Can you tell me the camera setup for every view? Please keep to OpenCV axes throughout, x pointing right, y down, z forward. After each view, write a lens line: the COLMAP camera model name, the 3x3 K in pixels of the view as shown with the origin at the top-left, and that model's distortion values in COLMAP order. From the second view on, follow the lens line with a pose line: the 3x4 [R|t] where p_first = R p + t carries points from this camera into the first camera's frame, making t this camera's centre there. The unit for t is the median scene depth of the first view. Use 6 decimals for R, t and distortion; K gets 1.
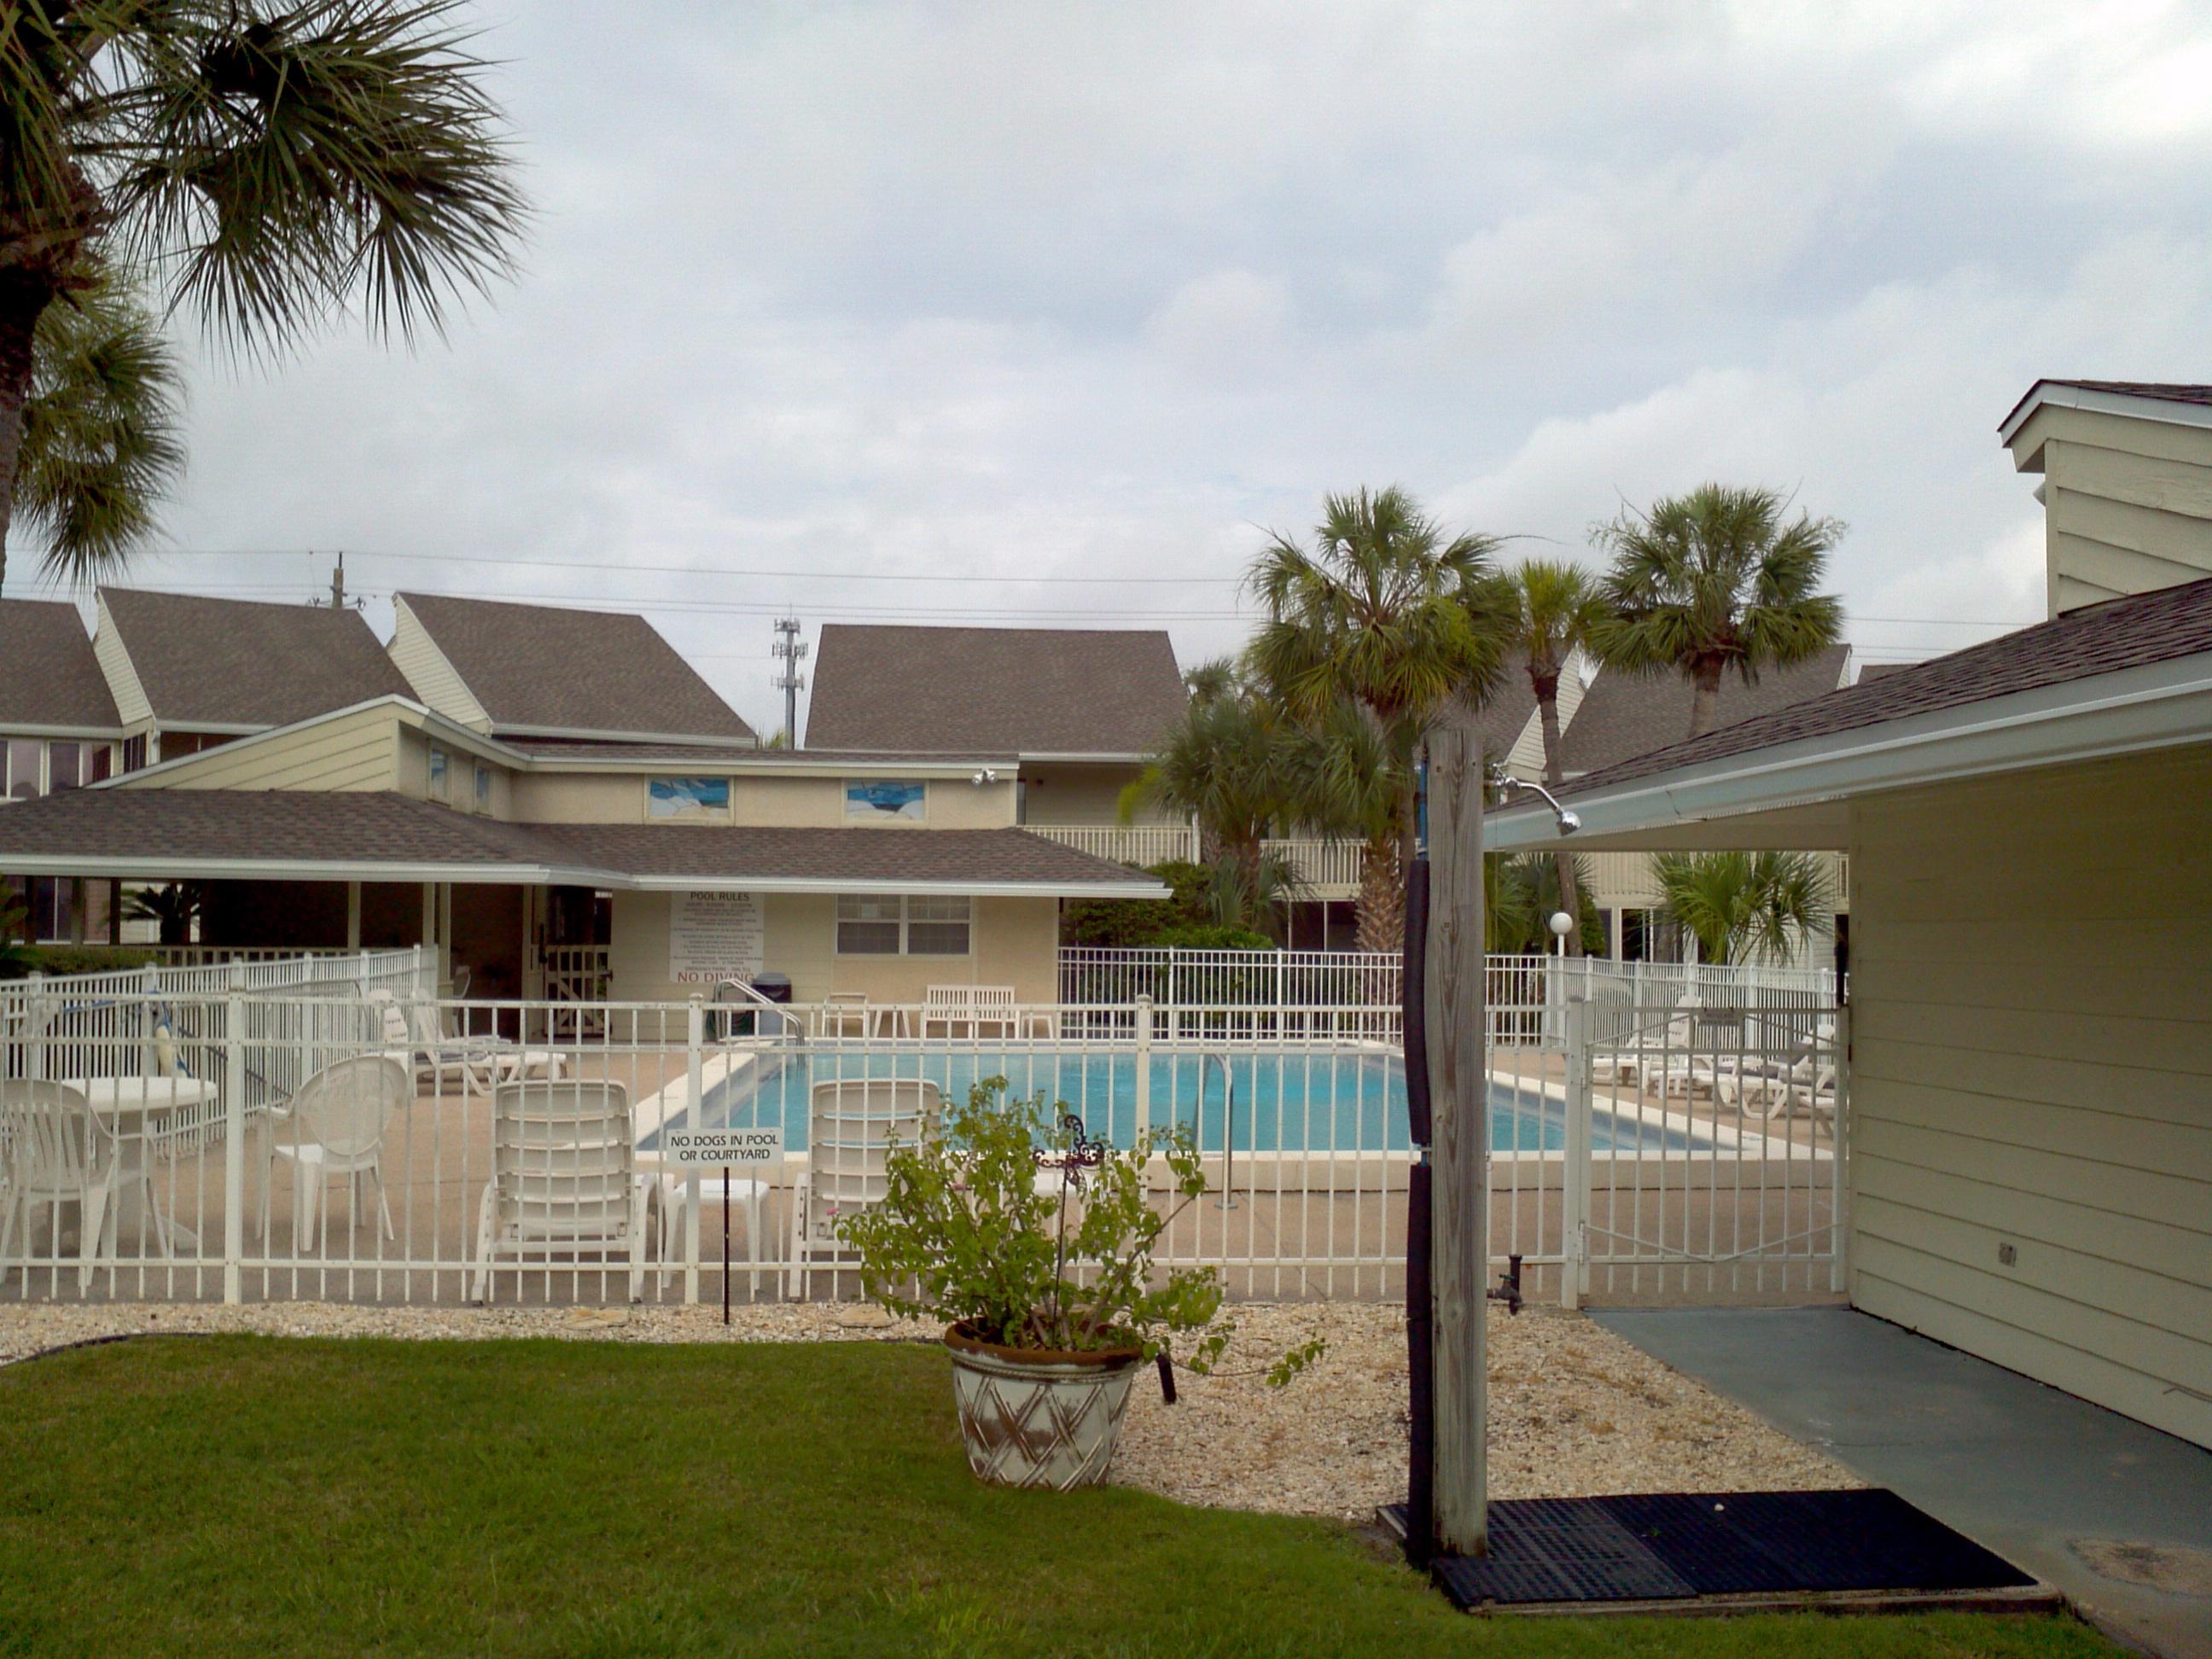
lens RADIAL K [[2171.3, 0, 1106.0], [0, 2171.3, 829.5], [0, 0, 1]] dist [-0.009609, -0.039430]
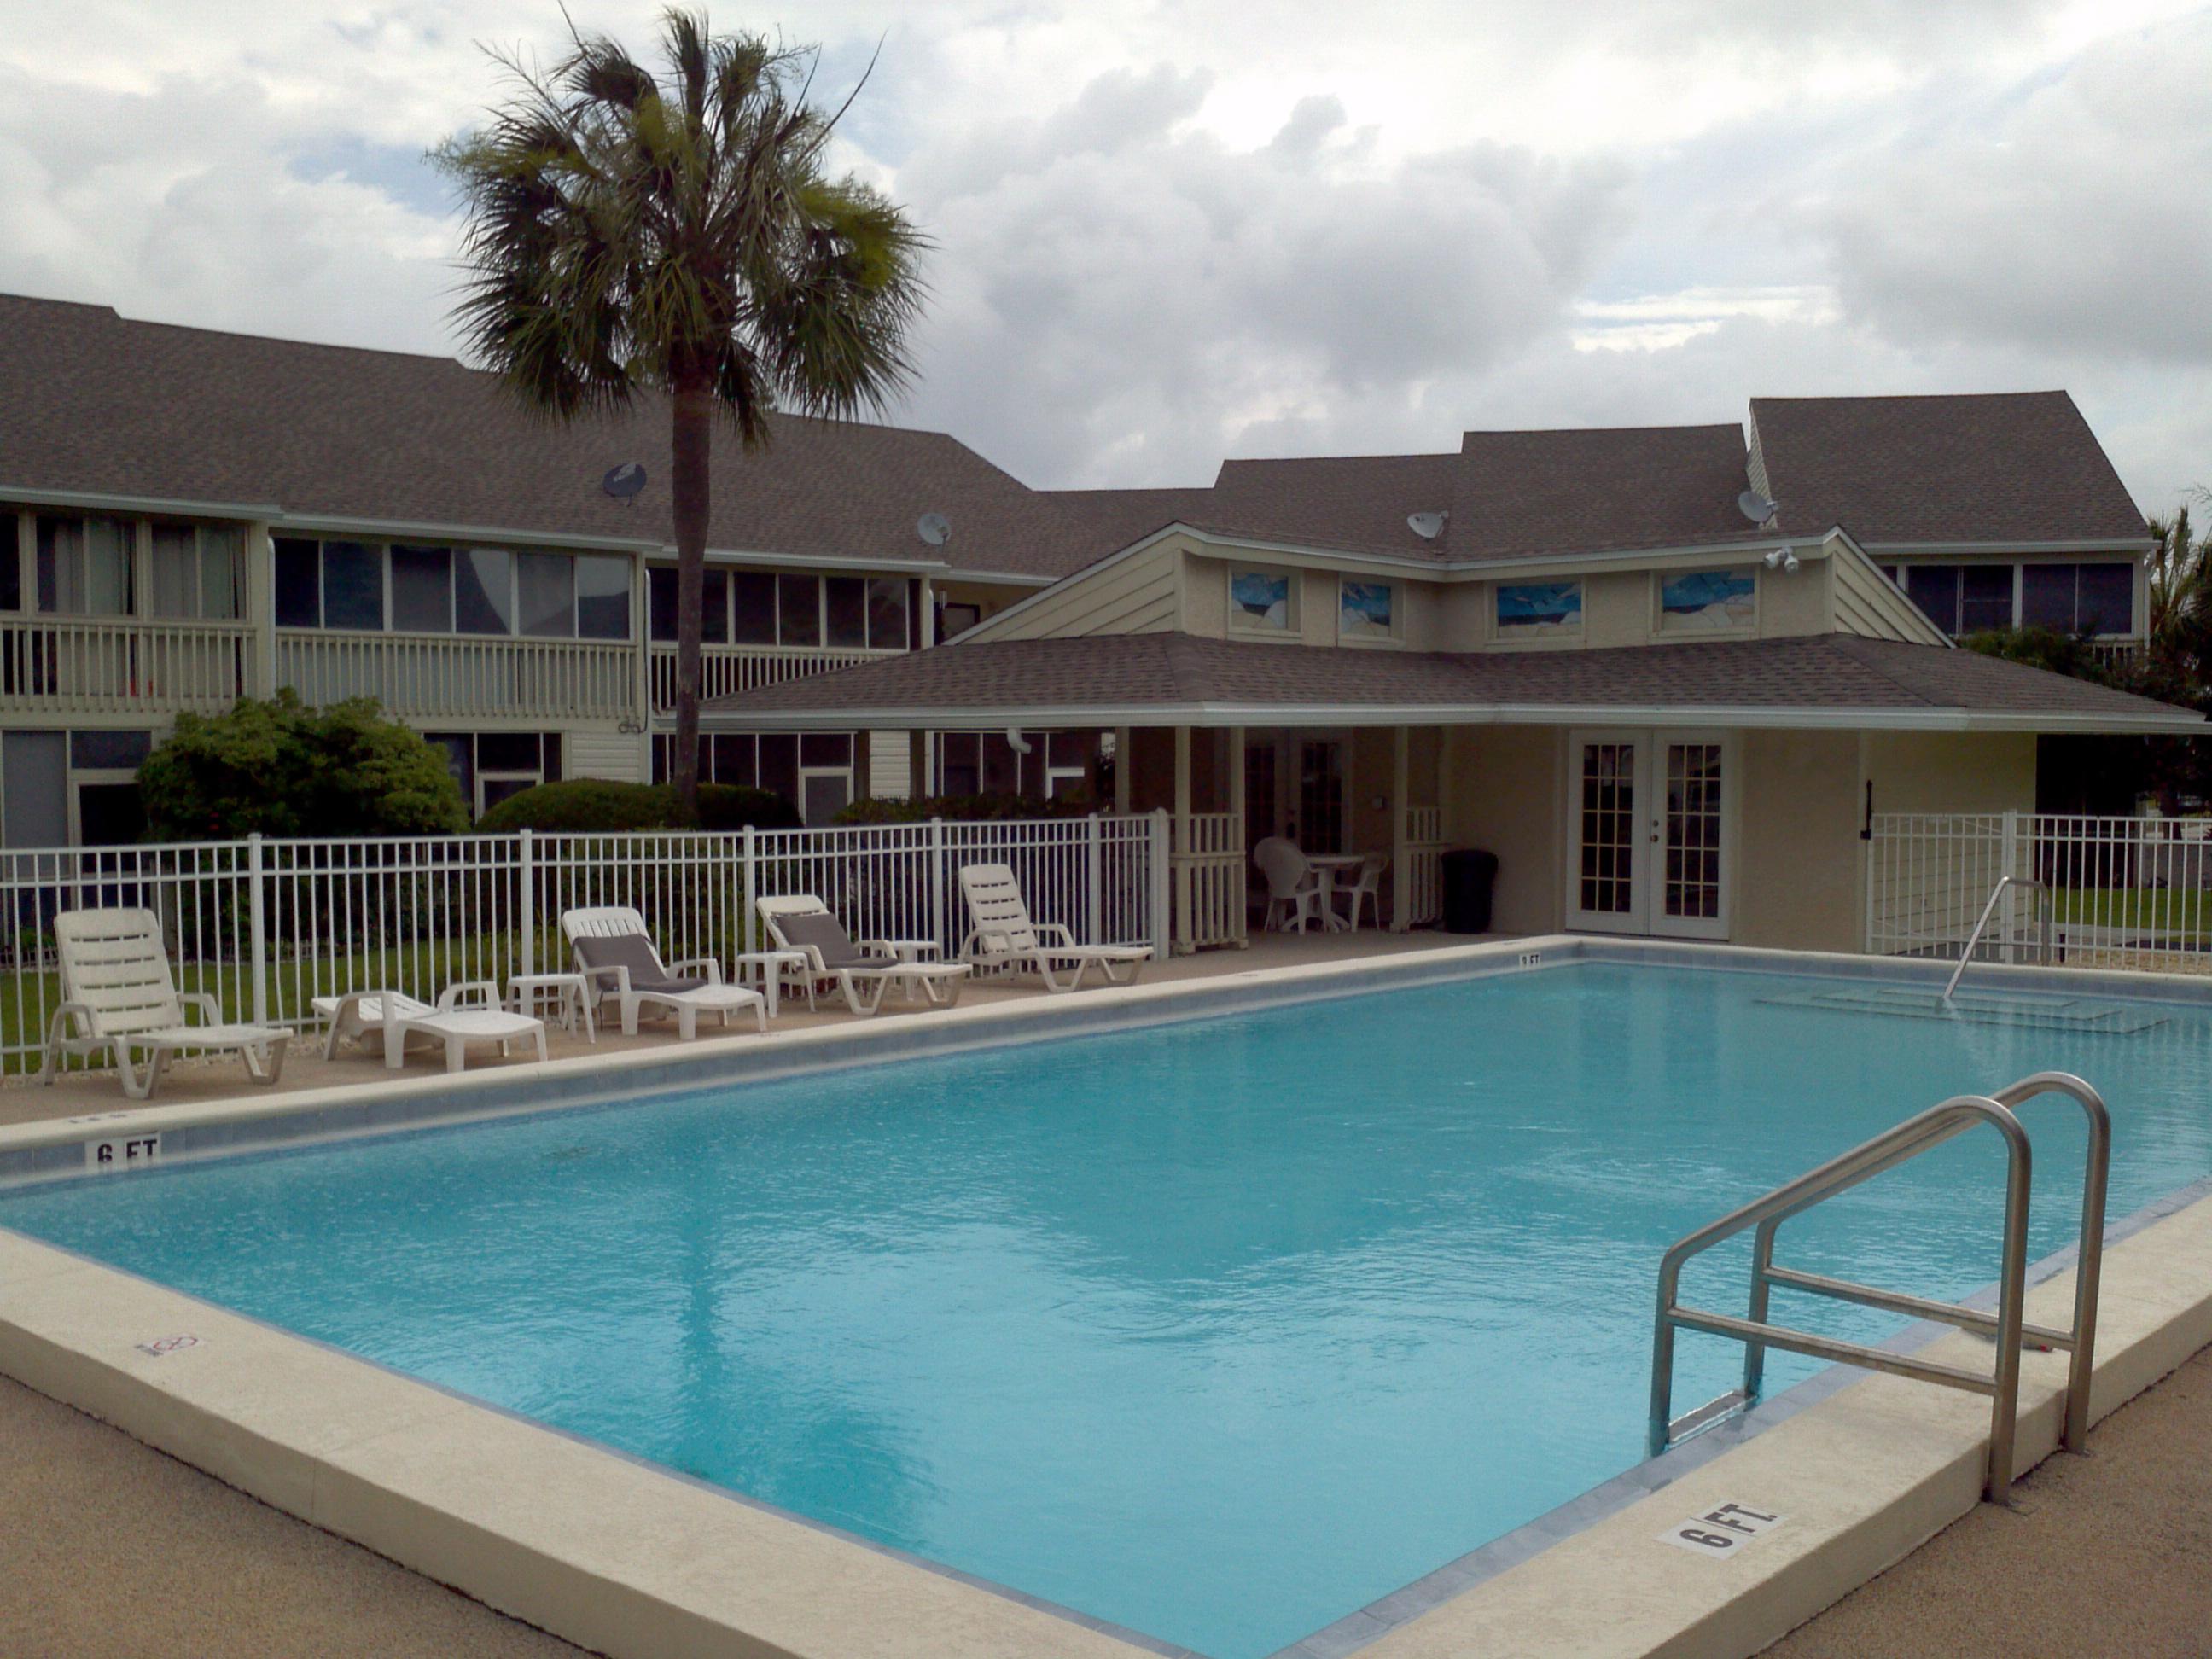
lens RADIAL K [[2171.3, 0, 1106.0], [0, 2171.3, 829.5], [0, 0, 1]] dist [-0.009609, -0.039430]
pose [[0.677877, 0.018935, -0.734931, 0.305650], [0.034874, 0.997715, 0.057873, 0.014061], [0.734347, -0.064860, 0.675668, 0.389310]]
